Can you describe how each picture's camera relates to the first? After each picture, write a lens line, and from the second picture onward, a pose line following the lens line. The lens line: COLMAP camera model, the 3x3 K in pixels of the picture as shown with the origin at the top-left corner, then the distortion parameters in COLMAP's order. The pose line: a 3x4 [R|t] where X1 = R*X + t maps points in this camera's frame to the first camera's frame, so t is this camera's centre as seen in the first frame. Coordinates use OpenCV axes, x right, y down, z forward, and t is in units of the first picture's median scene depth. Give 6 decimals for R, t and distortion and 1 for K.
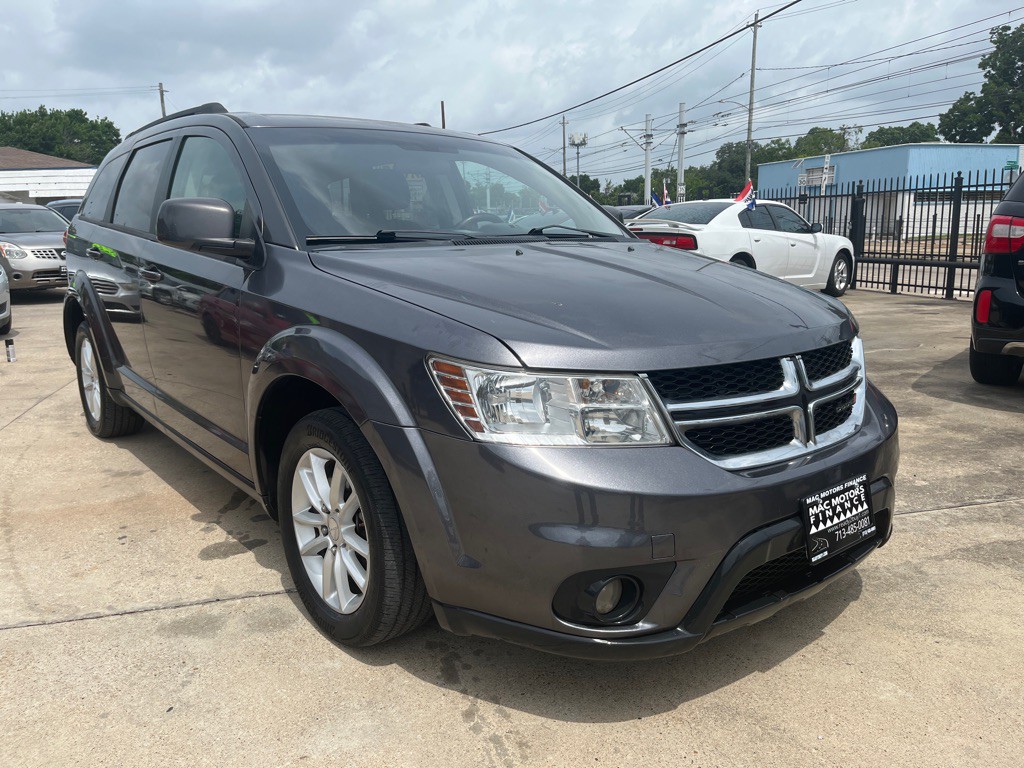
lens RADIAL K [[782.7, 0, 506.9], [0, 782.7, 382.4], [0, 0, 1]] dist [0.078360, -0.120151]
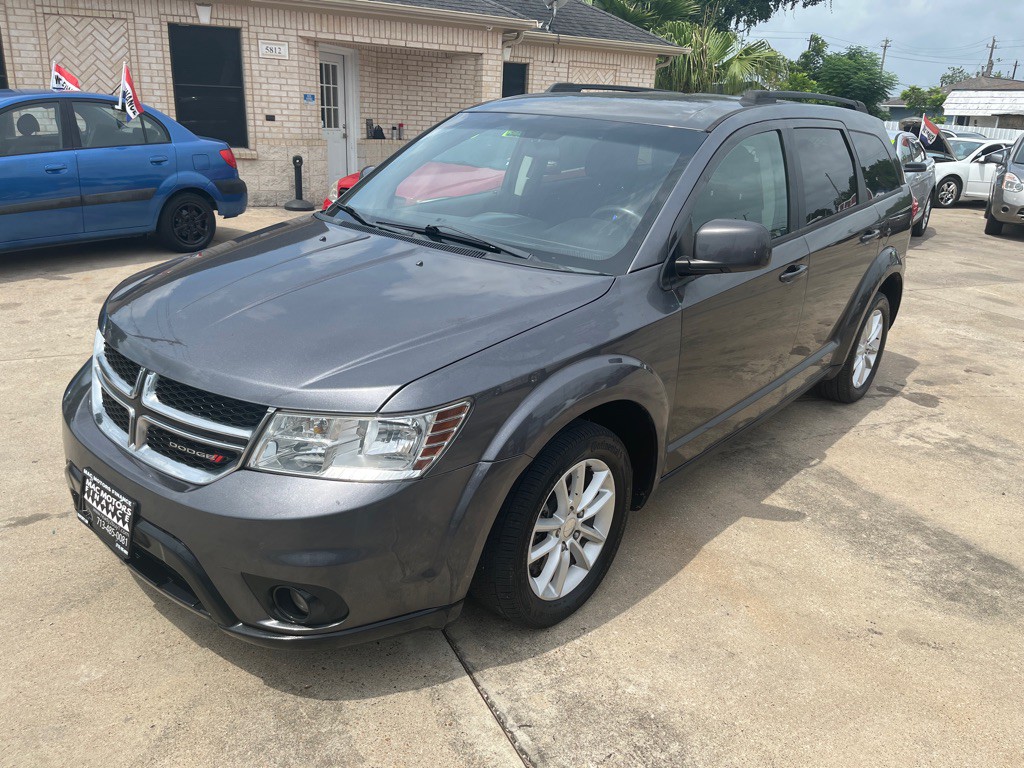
lens RADIAL K [[780.5, 0, 519.7], [0, 780.5, 387.1], [0, 0, 1]] dist [0.080955, -0.121161]
pose [[0.185920, 0.355659, -0.915937, 1.246467], [-0.249856, 0.918660, 0.305999, -0.401264], [0.950266, 0.171961, 0.259661, 1.030698]]
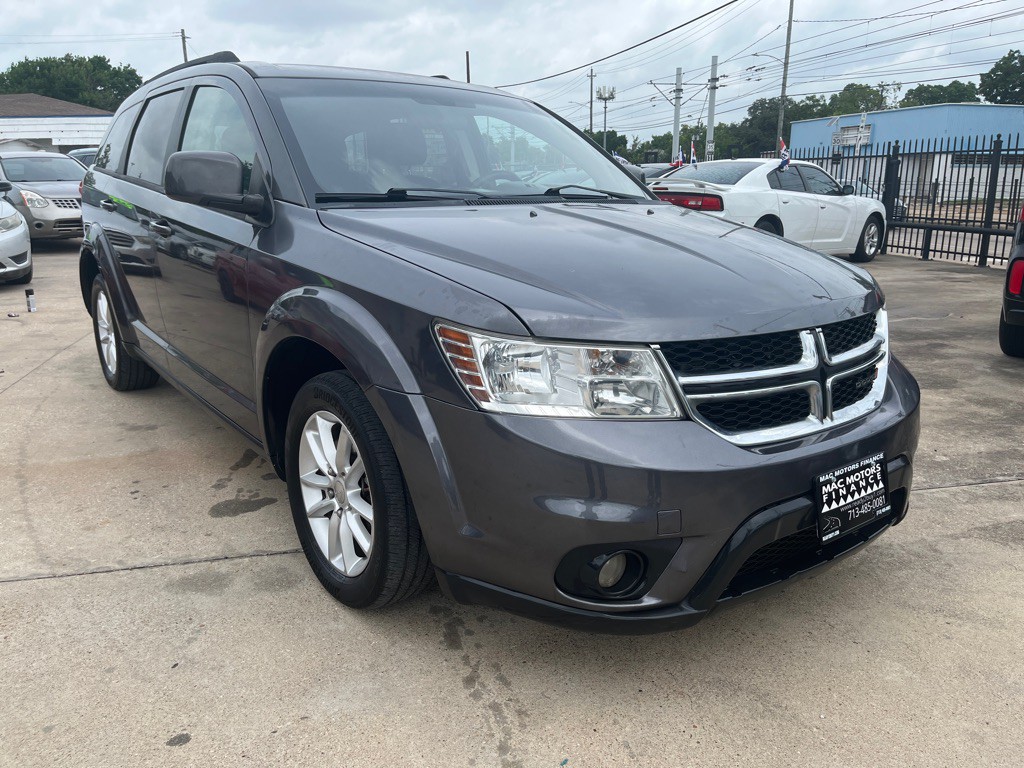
lens RADIAL K [[783.8, 0, 505.0], [0, 783.8, 387.3], [0, 0, 1]] dist [0.077139, -0.120024]
pose [[0.999358, 0.023936, -0.026662, 0.011881], [-0.022329, 0.998006, 0.059029, -0.009327], [0.028022, -0.058396, 0.997900, 0.018348]]
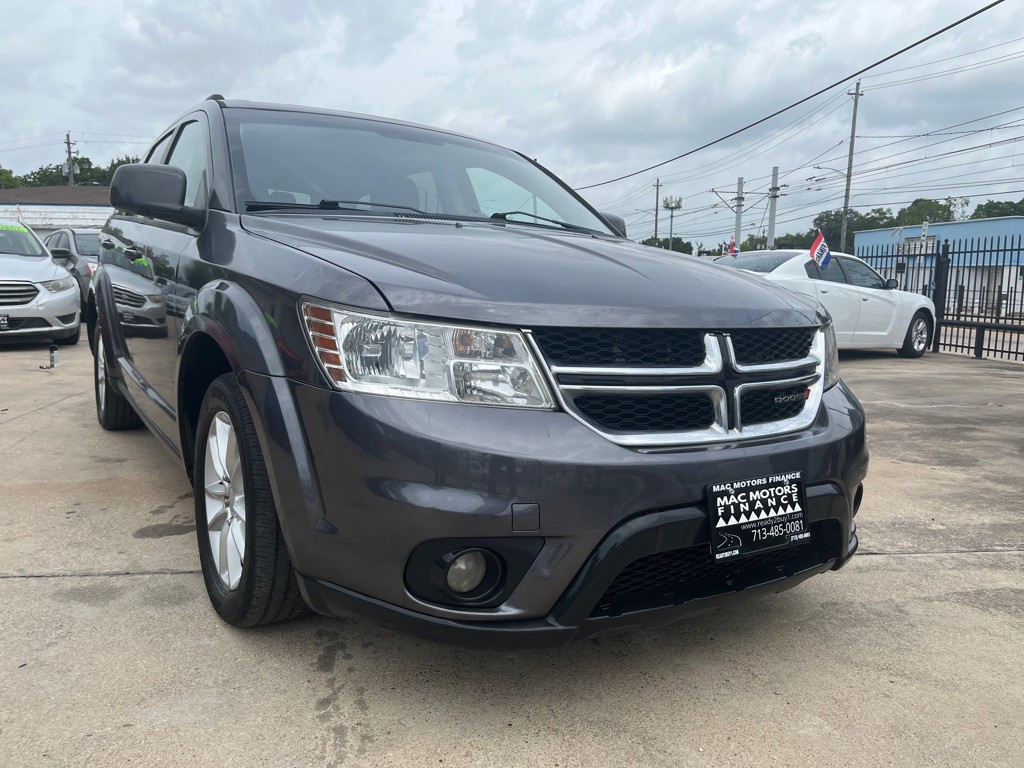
lens RADIAL K [[781.9, 0, 515.3], [0, 781.9, 383.9], [0, 0, 1]] dist [0.084021, -0.129566]
pose [[0.993352, 0.058342, -0.099236, 0.191497], [-0.065165, 0.995626, -0.066955, 0.085371], [0.094895, 0.072976, 0.992809, 0.081623]]
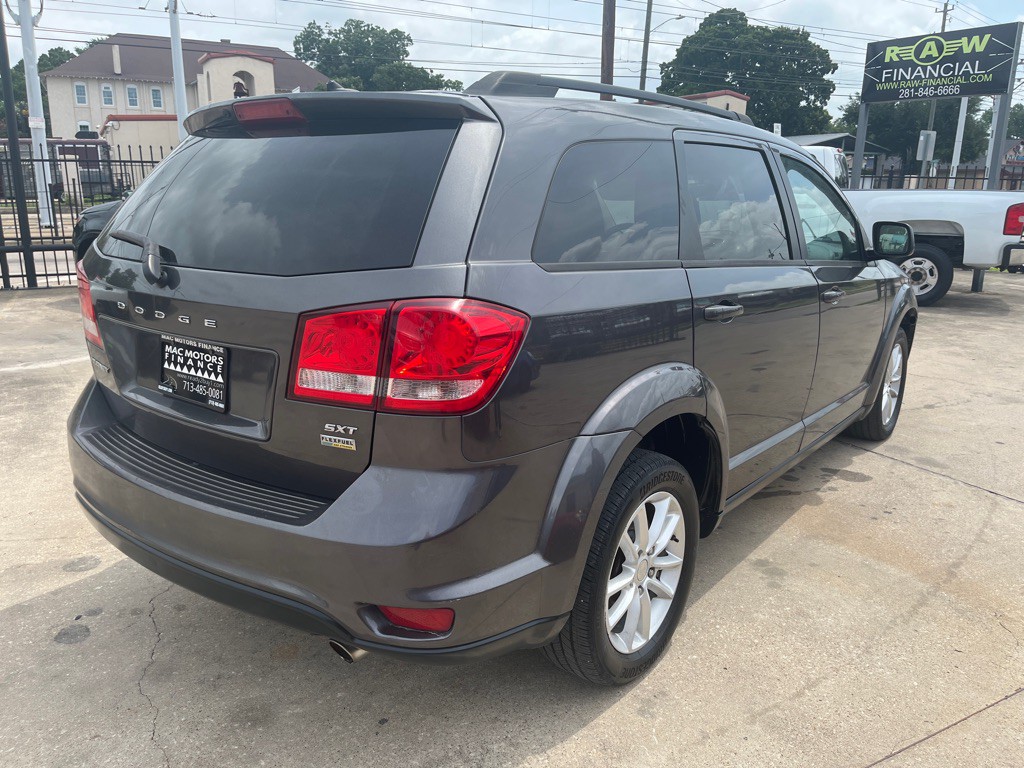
lens RADIAL K [[781.9, 0, 515.3], [0, 781.9, 383.9], [0, 0, 1]] dist [0.084021, -0.129566]
pose [[-0.235818, -0.232570, 0.943558, -1.799108], [0.185128, 0.942409, 0.278555, -0.521890], [-0.954001, 0.240367, -0.179182, 2.147814]]
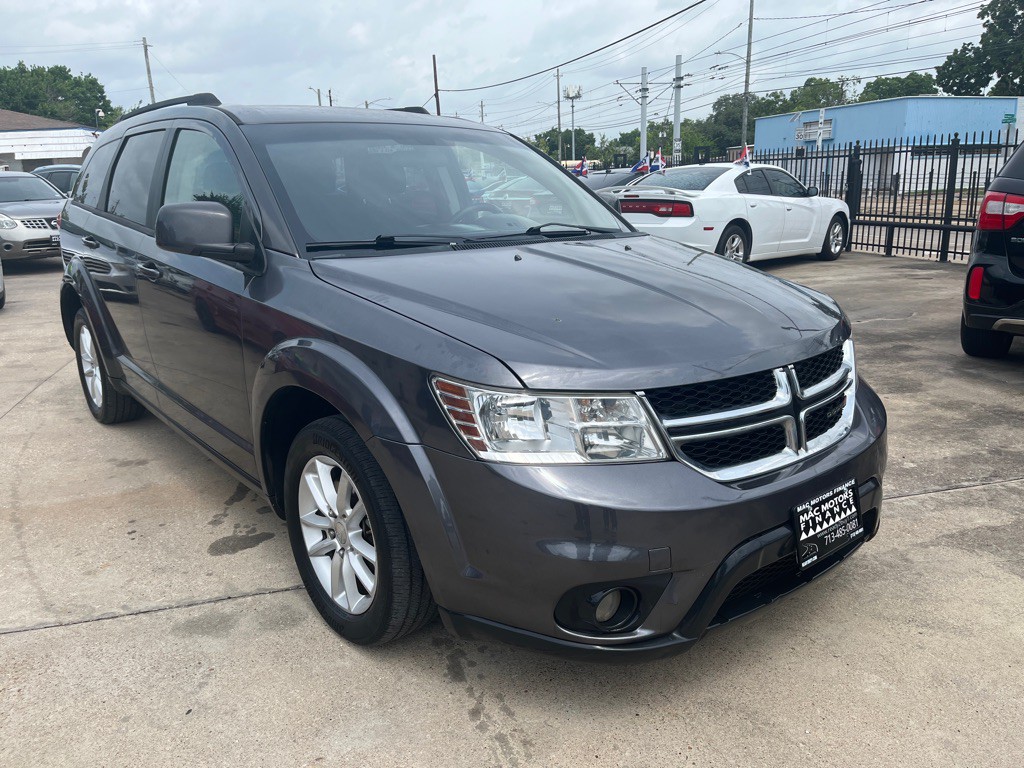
lens RADIAL K [[780.1, 0, 512.0], [0, 780.1, 387.2], [0, 0, 1]] dist [0.085907, -0.129673]
pose [[0.999883, -0.010572, 0.011093, -0.004865], [0.009884, 0.998127, 0.060375, -0.061027], [-0.011710, -0.060258, 0.998114, -0.017236]]
